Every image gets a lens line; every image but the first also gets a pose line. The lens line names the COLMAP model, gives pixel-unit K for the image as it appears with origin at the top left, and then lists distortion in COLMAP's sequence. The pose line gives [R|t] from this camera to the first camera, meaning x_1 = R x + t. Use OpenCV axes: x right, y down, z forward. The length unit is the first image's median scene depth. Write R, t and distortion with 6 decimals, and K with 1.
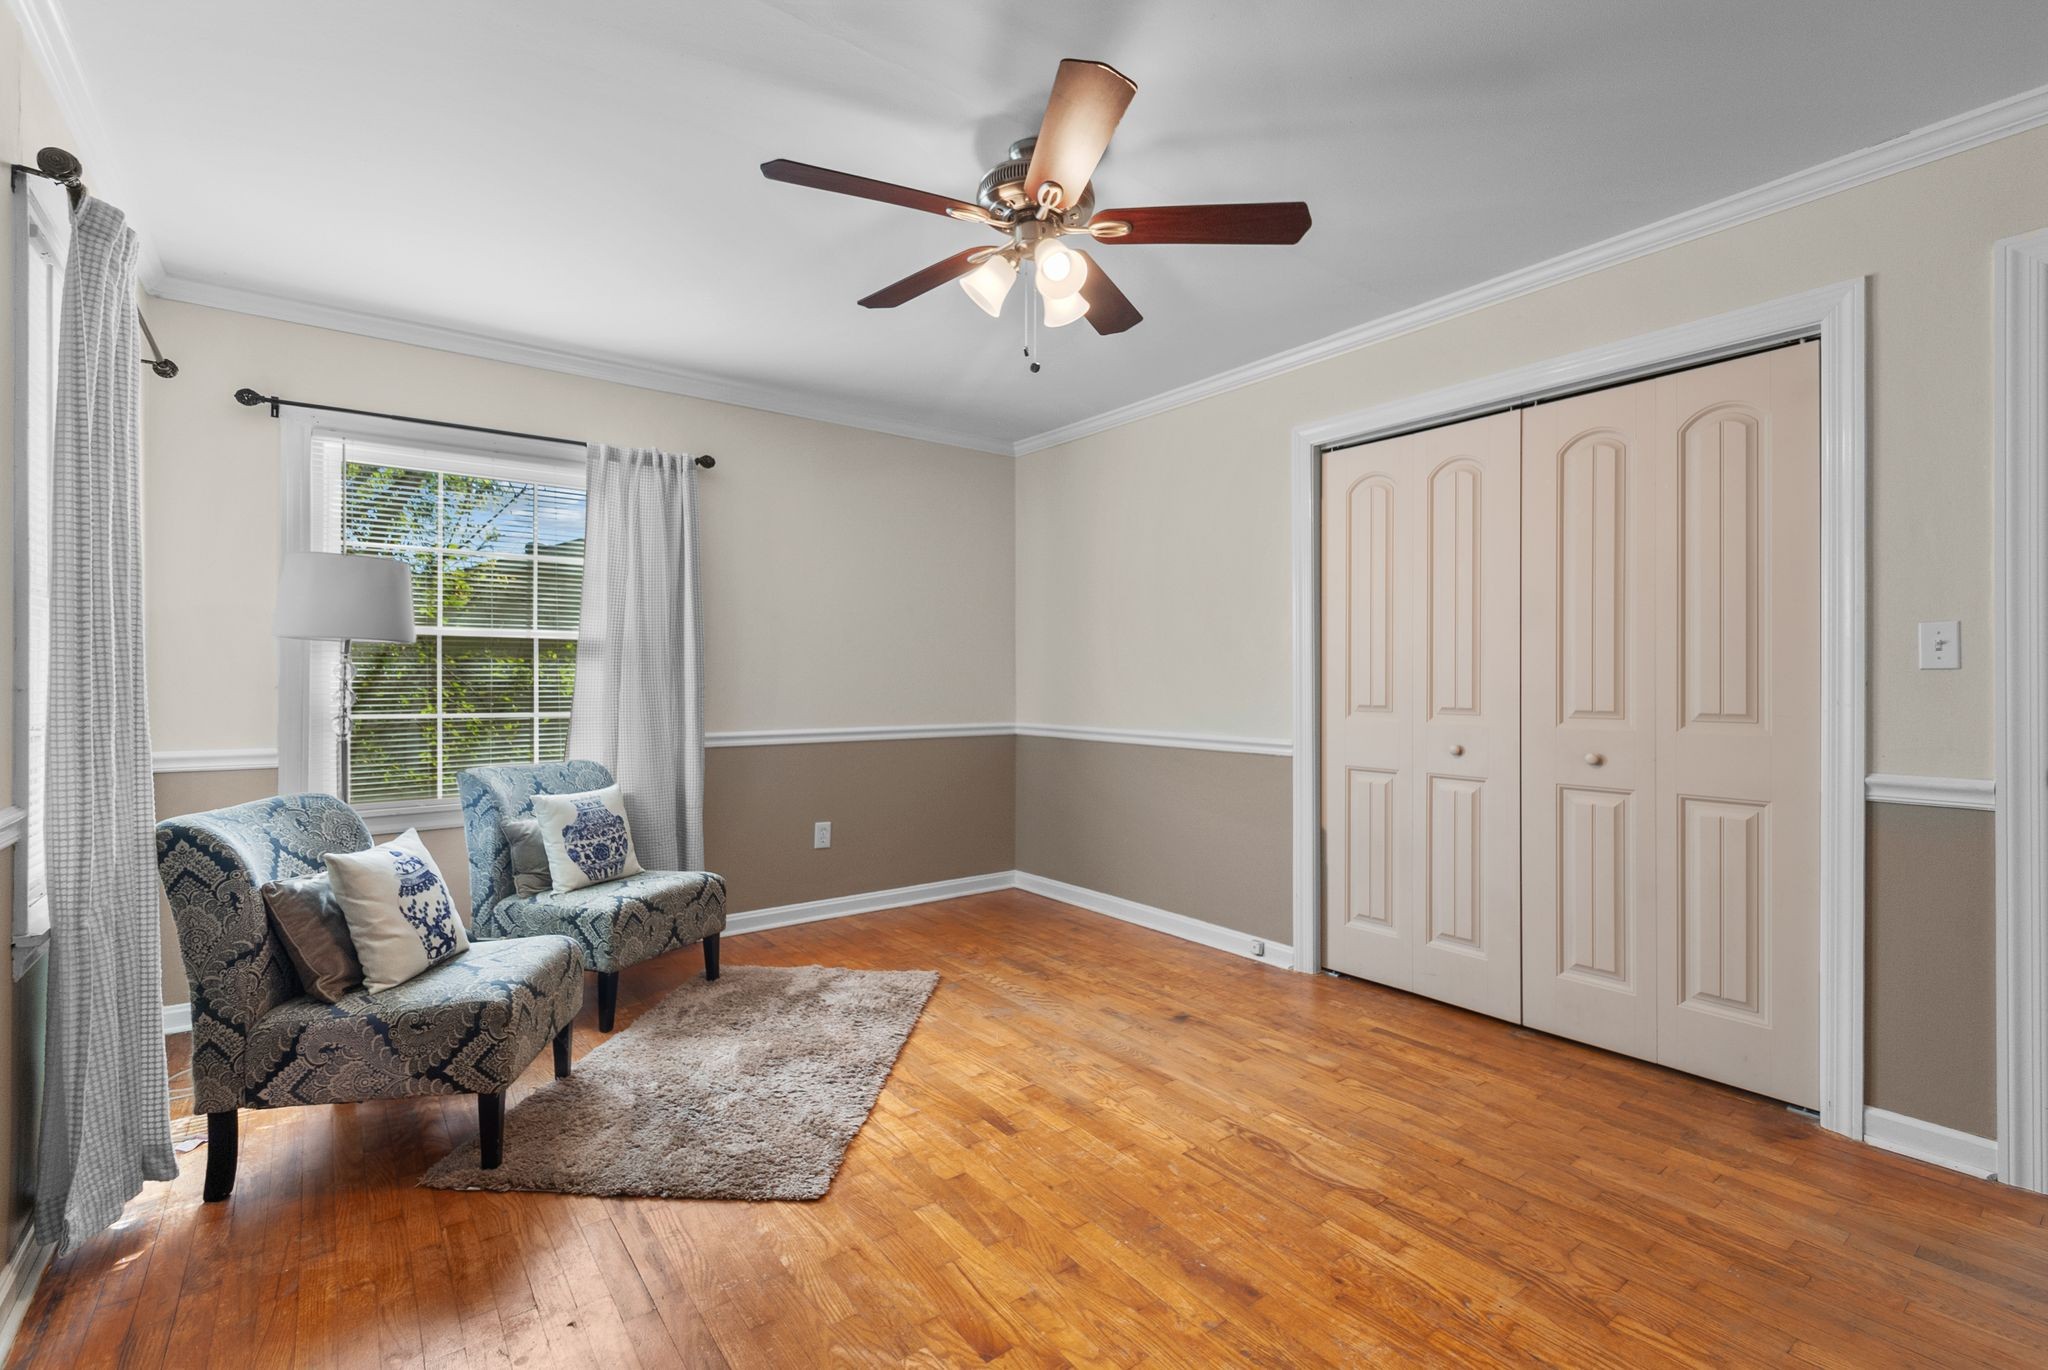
lens RADIAL K [[919.6, 0, 1030.6], [0, 919.6, 681.4], [0, 0, 1]] dist [0.001940, -0.000225]
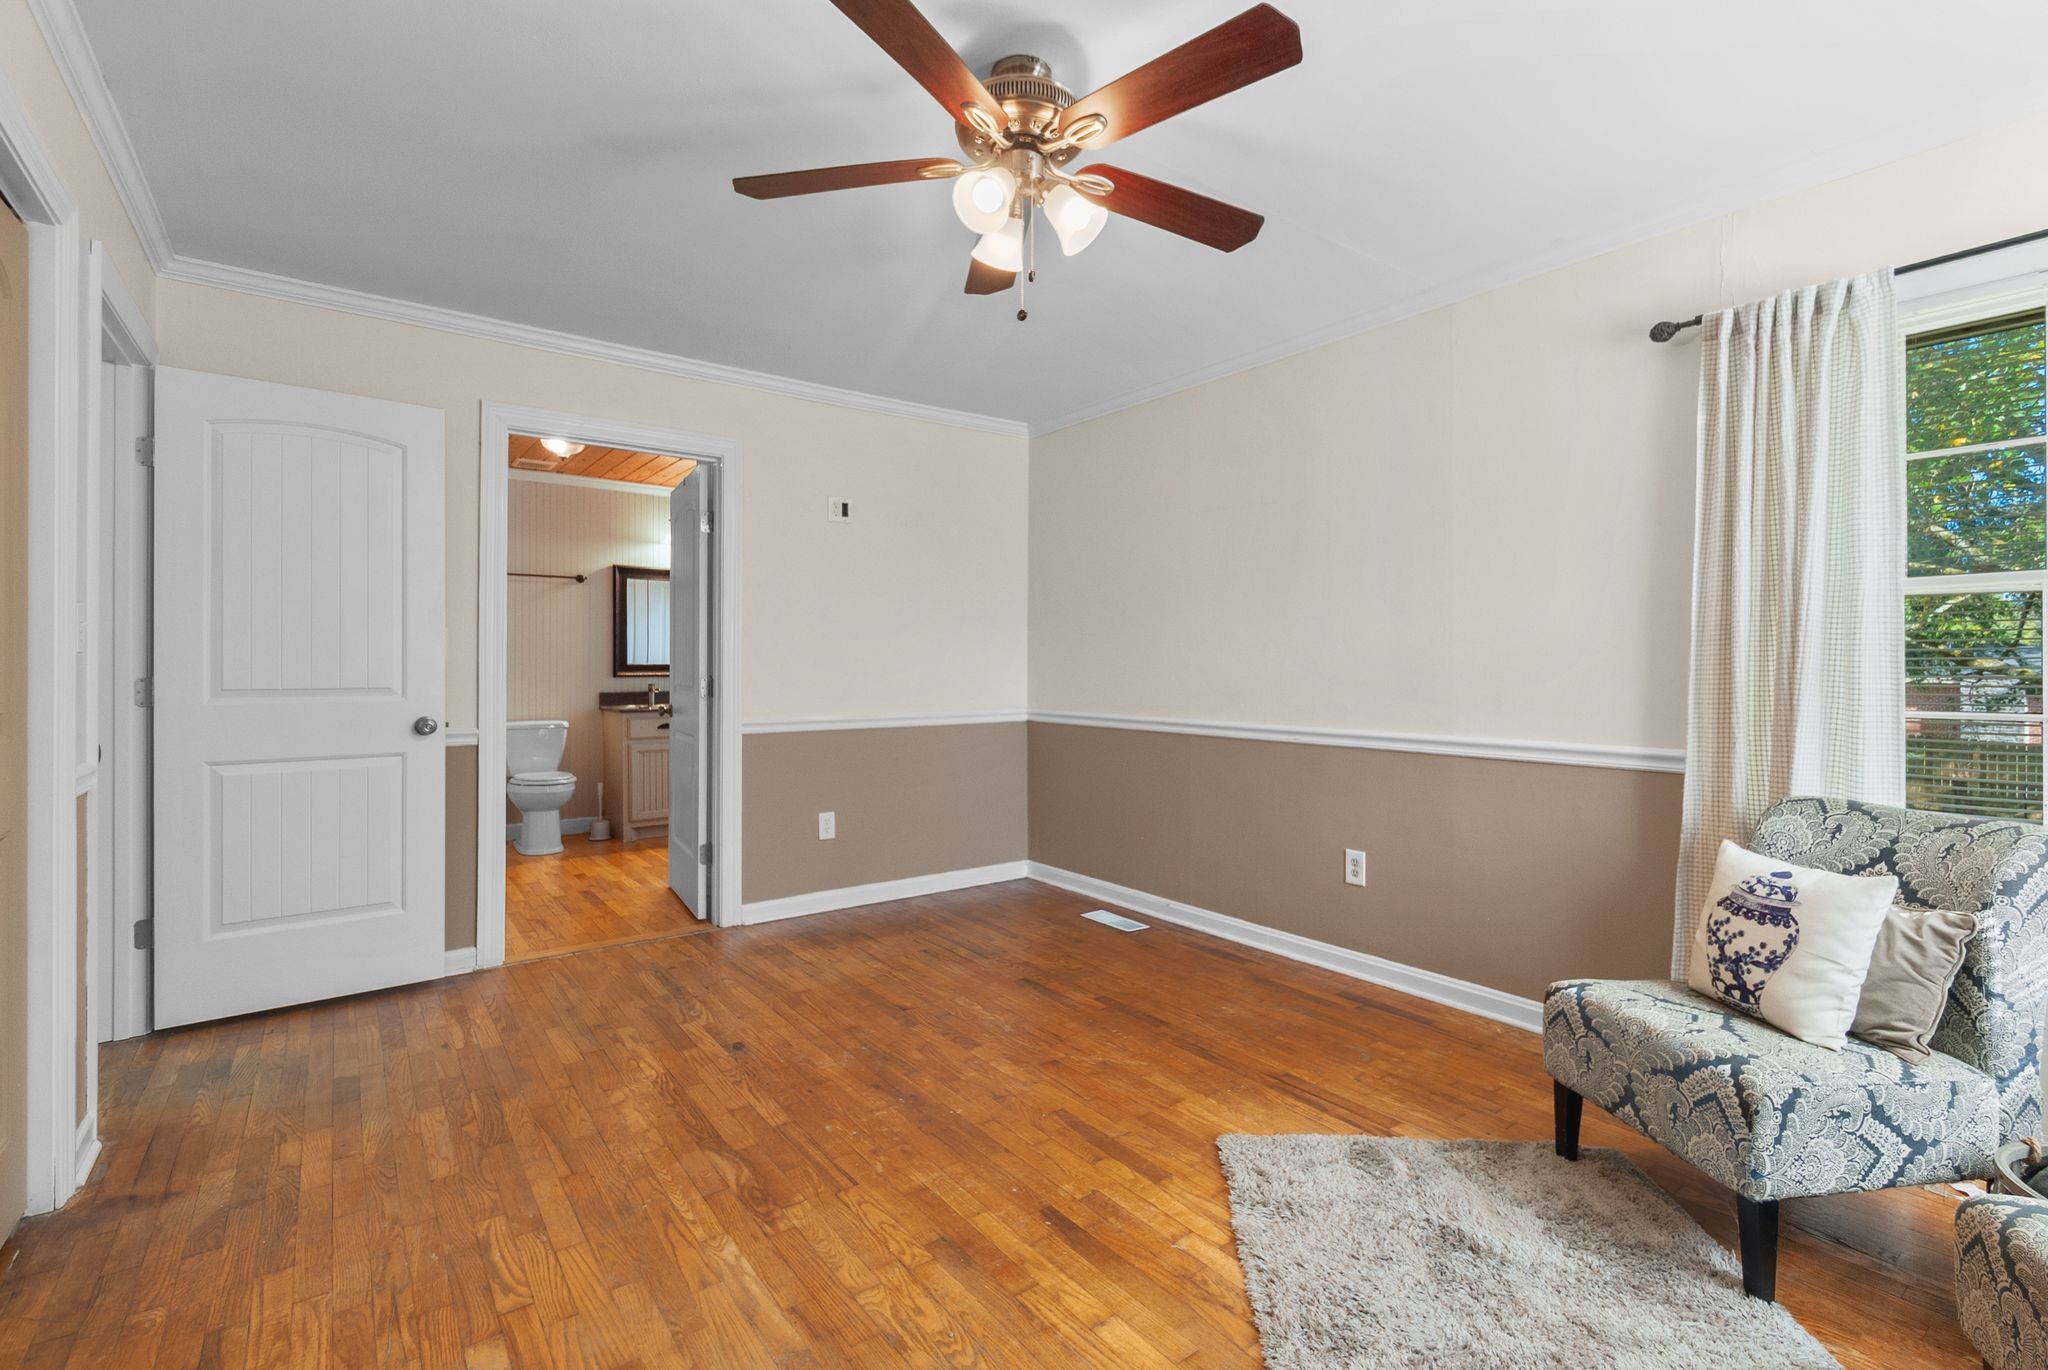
lens RADIAL K [[919.6, 0, 1031.4], [0, 919.6, 677.0], [0, 0, 1]] dist [0.001940, -0.000225]
pose [[-0.999872, -0.003096, 0.015697, -0.013900], [-0.002903, 0.999920, 0.012298, -0.001074], [-0.015734, 0.012251, -0.999801, 1.386977]]
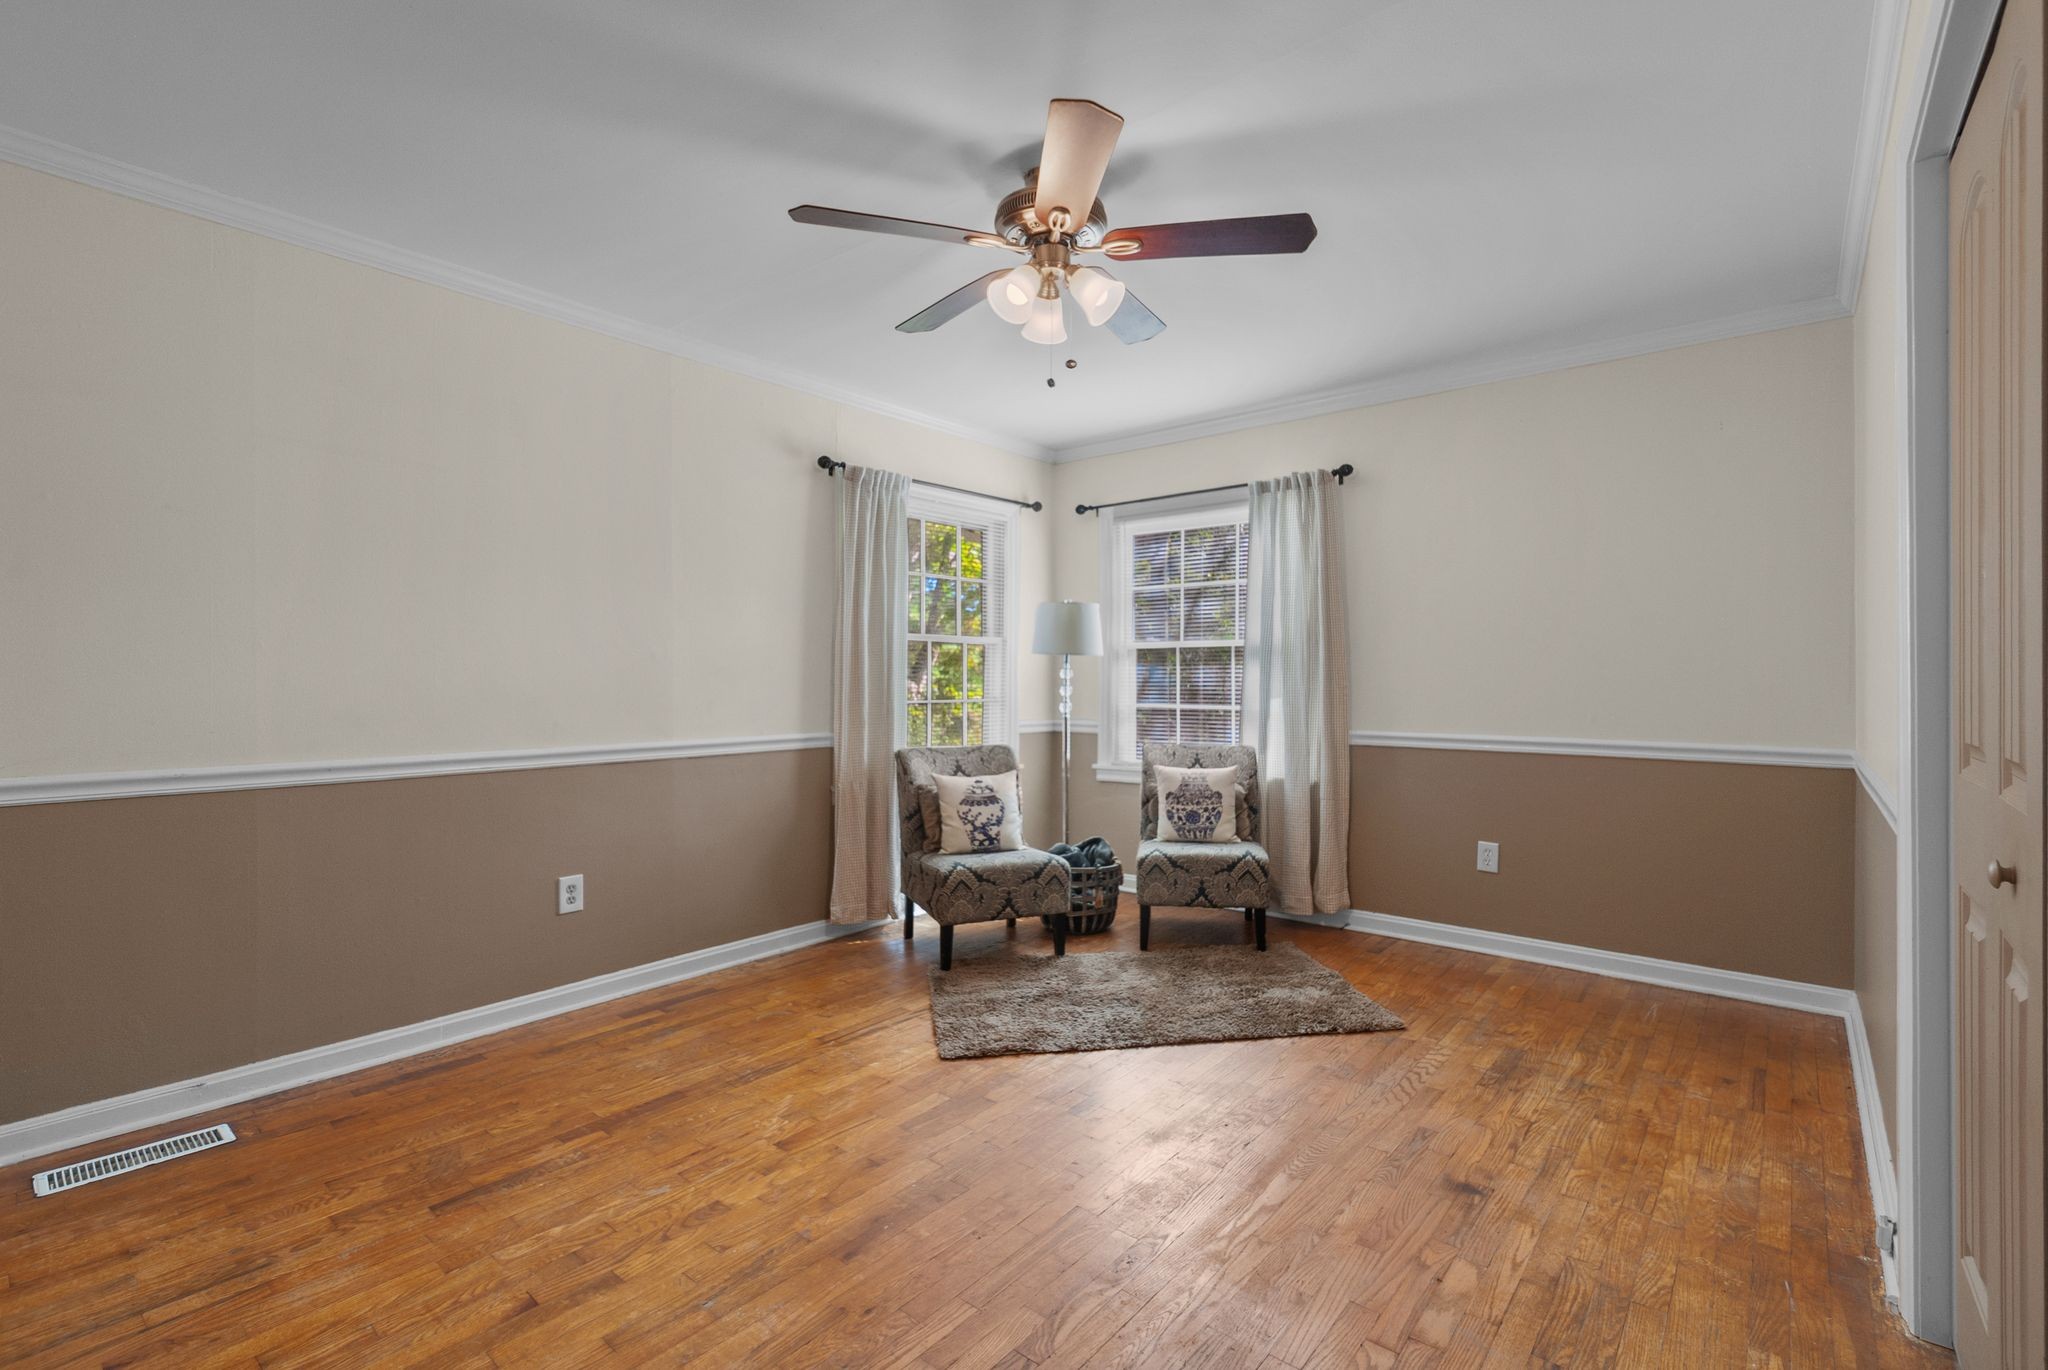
lens RADIAL K [[919.6, 0, 1042.0], [0, 919.6, 689.4], [0, 0, 1]] dist [0.001940, -0.000225]
pose [[0.215626, 0.011422, -0.976409, 0.751428], [-0.000340, 0.999932, 0.011622, -0.003057], [0.976476, -0.002174, 0.215616, 0.562075]]
